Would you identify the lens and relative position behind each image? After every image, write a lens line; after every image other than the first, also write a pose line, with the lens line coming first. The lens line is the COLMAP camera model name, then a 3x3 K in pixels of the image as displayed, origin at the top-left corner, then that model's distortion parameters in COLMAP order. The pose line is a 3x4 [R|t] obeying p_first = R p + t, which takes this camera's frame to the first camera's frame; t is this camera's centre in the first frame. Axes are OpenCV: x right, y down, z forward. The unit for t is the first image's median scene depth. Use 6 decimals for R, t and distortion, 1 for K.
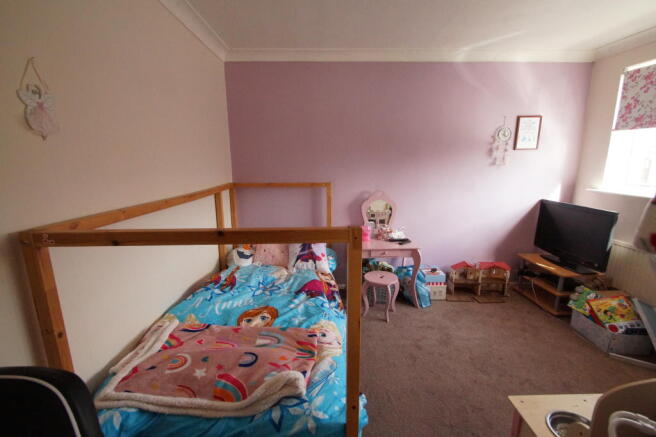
lens RADIAL K [[293.0, 0, 331.0], [0, 293.0, 219.8], [0, 0, 1]] dist [0.000819, -0.009856]
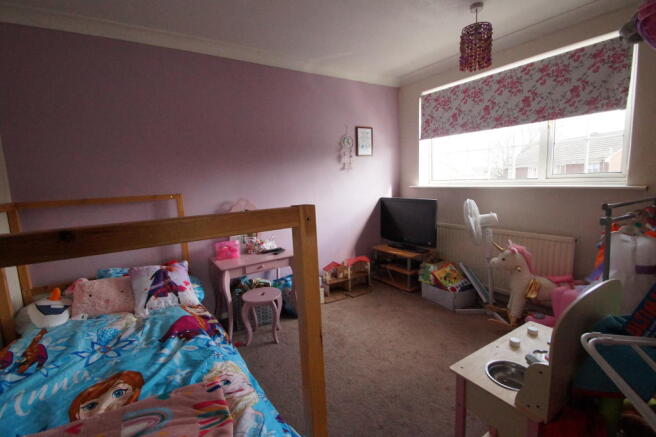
lens RADIAL K [[293.0, 0, 331.7], [0, 293.0, 218.2], [0, 0, 1]] dist [0.000819, -0.009856]
pose [[0.849320, -0.103435, 0.517646, -0.085103], [0.142493, 0.989136, -0.036147, 0.033242], [-0.508283, 0.104462, 0.854831, 0.125598]]
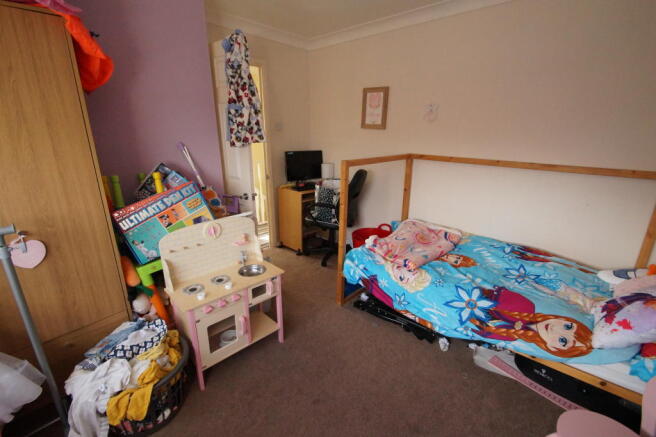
lens RADIAL K [[293.0, 0, 326.5], [0, 293.0, 220.4], [0, 0, 1]] dist [0.000819, -0.009856]
pose [[-0.731509, 0.197244, -0.652679, 0.652227], [-0.128157, 0.900406, 0.415745, -0.186459], [0.669679, 0.387767, -0.633377, 0.918623]]
